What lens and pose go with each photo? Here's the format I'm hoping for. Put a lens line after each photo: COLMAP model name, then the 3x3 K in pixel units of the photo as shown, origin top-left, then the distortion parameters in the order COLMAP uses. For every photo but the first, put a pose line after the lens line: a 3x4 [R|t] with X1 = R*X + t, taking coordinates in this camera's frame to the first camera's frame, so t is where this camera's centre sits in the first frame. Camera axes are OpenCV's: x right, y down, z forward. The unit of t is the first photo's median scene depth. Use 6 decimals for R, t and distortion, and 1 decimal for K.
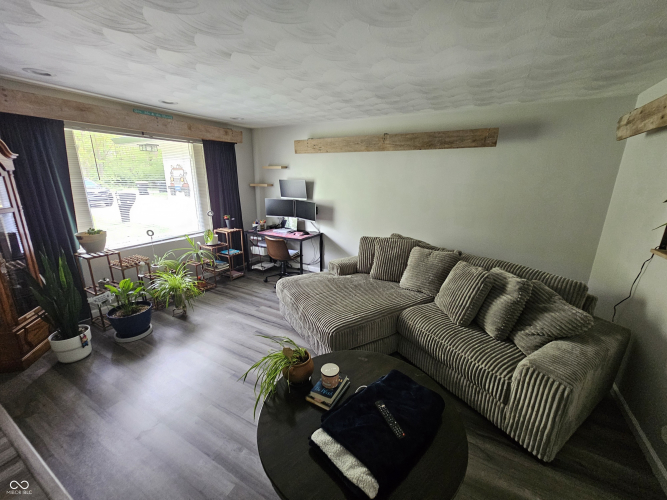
lens RADIAL K [[270.9, 0, 335.7], [0, 270.9, 251.4], [0, 0, 1]] dist [-0.000090, -0.000102]
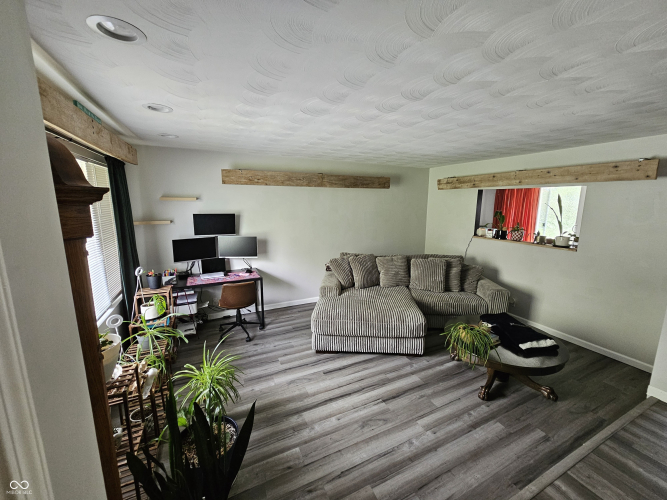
lens RADIAL K [[270.9, 0, 337.6], [0, 270.9, 249.7], [0, 0, 1]] dist [-0.000090, -0.000102]
pose [[0.578761, -0.157515, 0.800140, -0.791218], [0.221347, 0.974678, 0.031768, -0.122761], [-0.784883, 0.158722, 0.598971, 0.269605]]
